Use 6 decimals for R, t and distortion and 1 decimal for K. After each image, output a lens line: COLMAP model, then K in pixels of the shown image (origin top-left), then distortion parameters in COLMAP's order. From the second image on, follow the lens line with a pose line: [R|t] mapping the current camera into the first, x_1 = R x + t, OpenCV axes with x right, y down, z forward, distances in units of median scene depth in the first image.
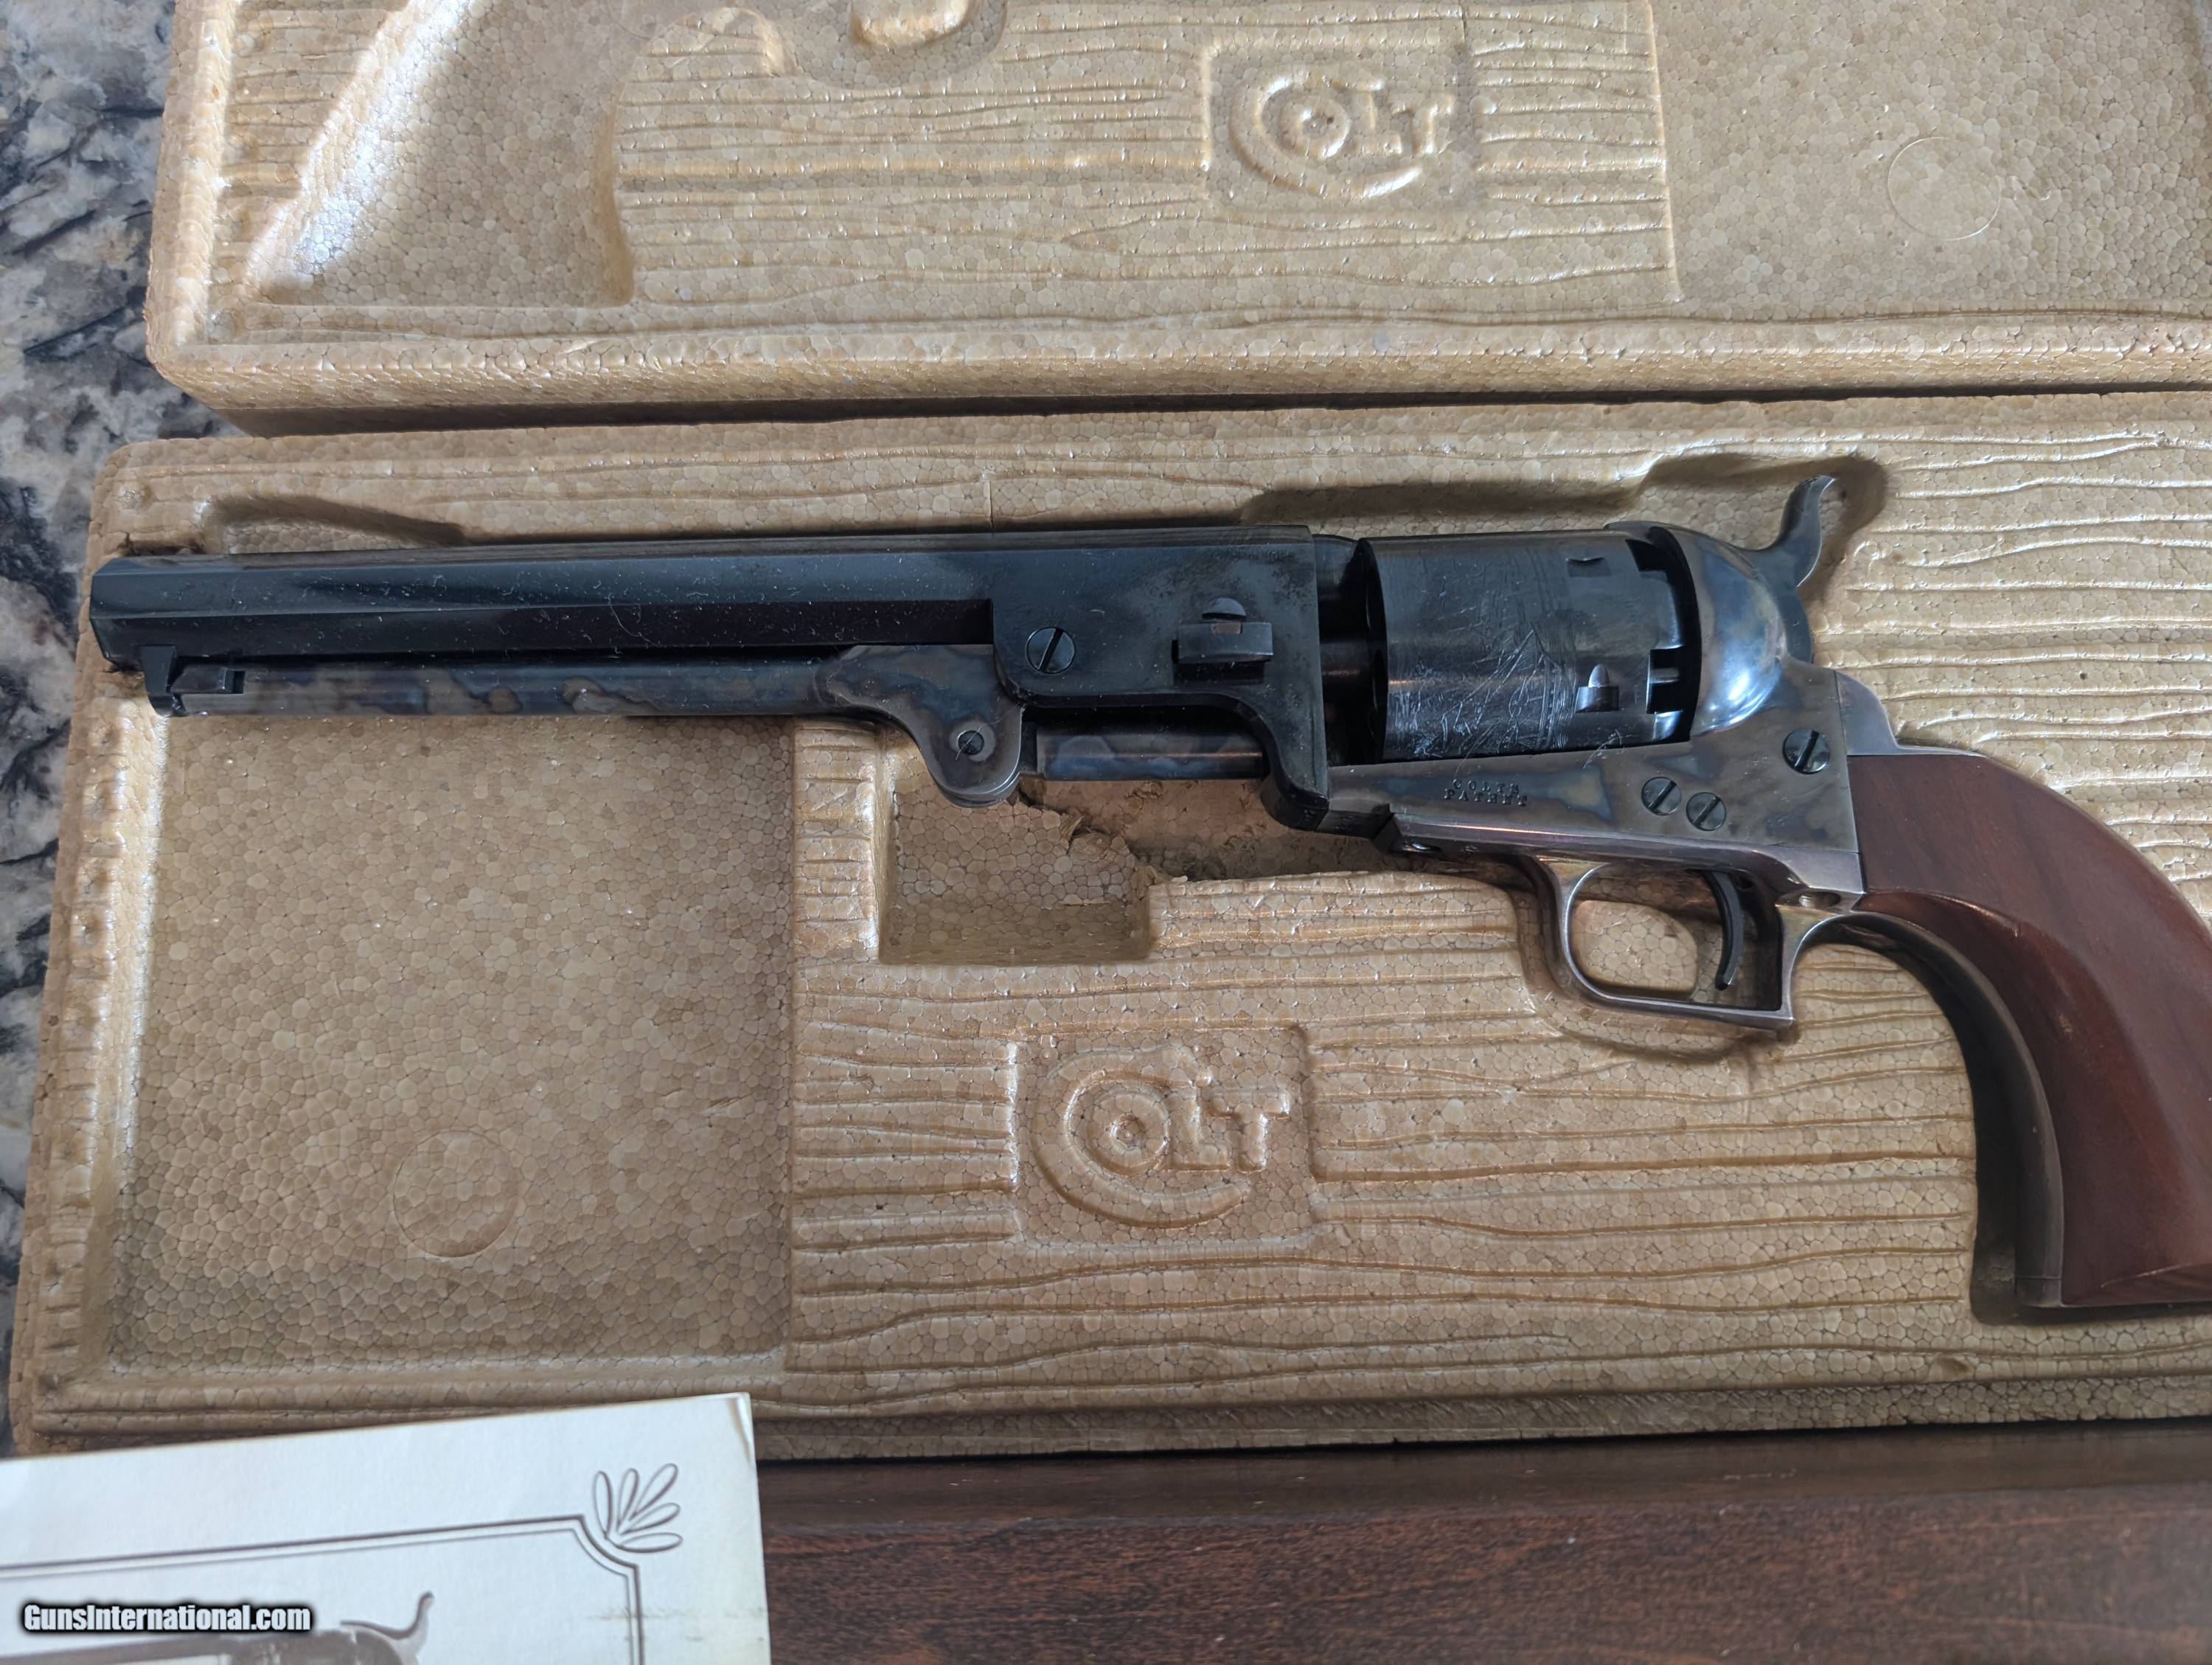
lens RADIAL K [[1542.9, 0, 1090.4], [0, 1542.9, 832.1], [0, 0, 1]] dist [-0.008181, 0.001158]
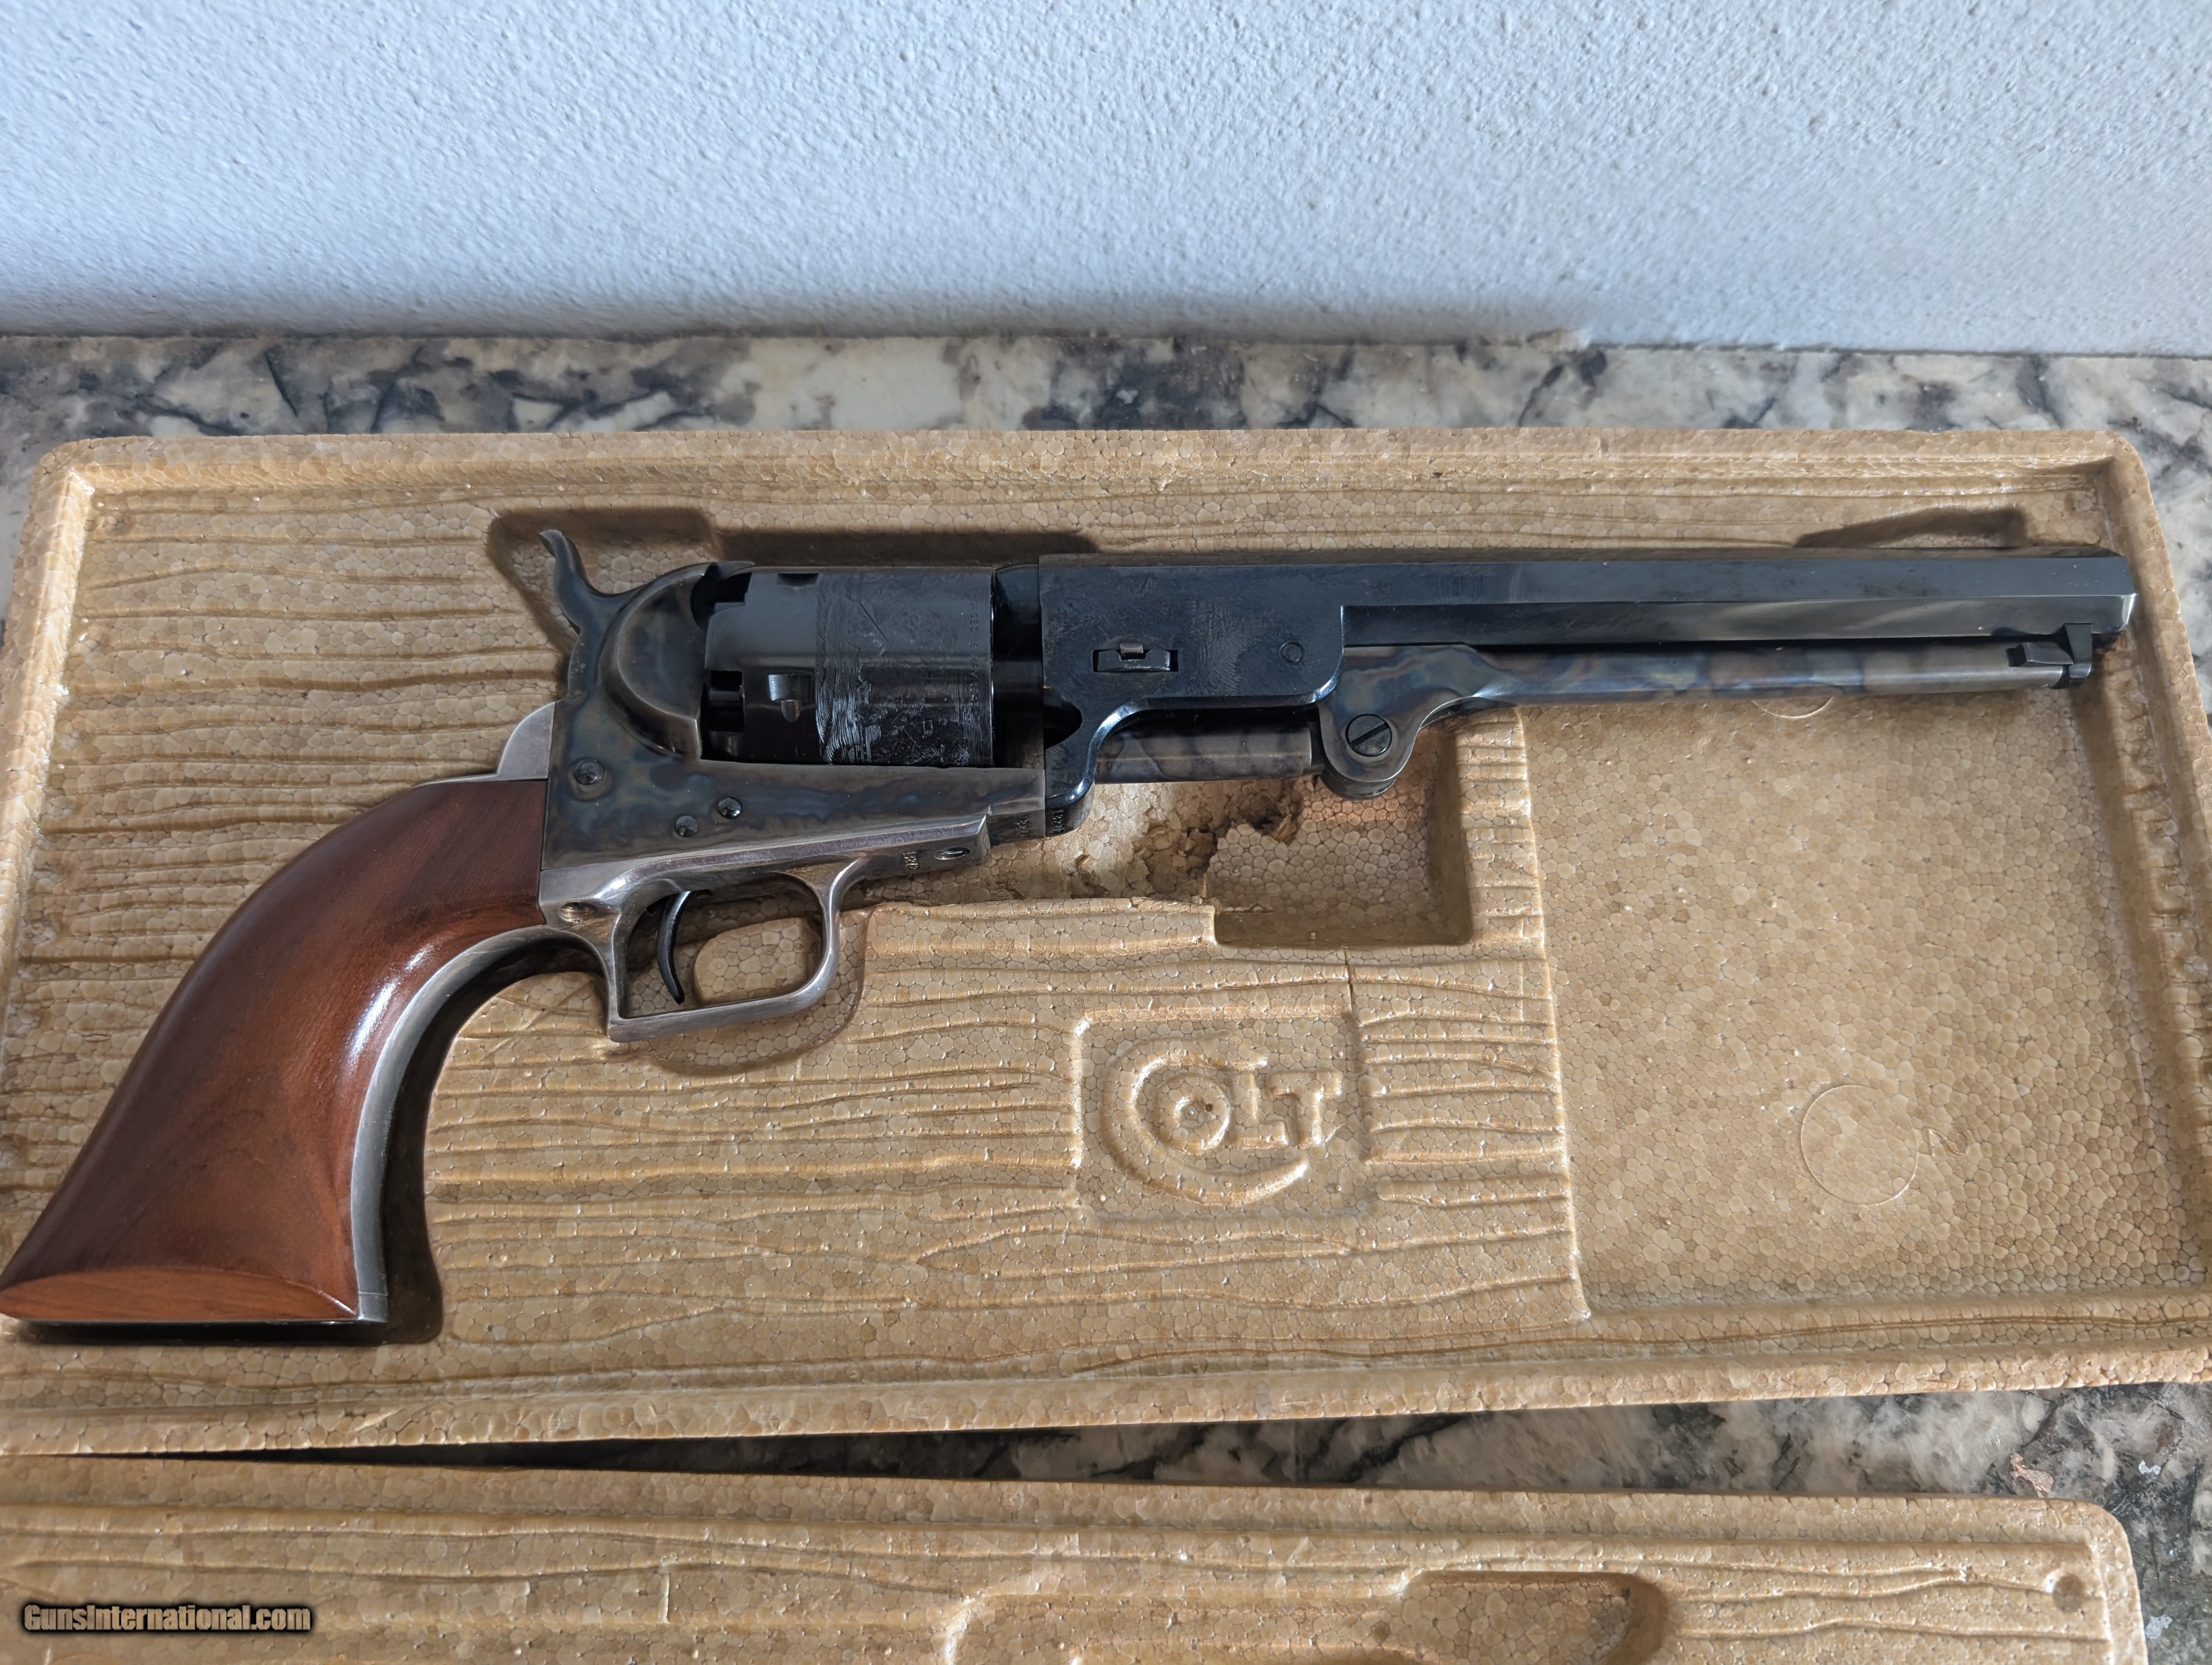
lens RADIAL K [[1542.9, 0, 1116.3], [0, 1542.9, 835.3], [0, 0, 1]] dist [-0.008181, 0.001158]
pose [[0.999177, -0.005444, 0.040200, 0.062795], [0.008732, 0.996588, -0.082074, -0.550277], [-0.039616, 0.082357, 0.995815, 0.060747]]
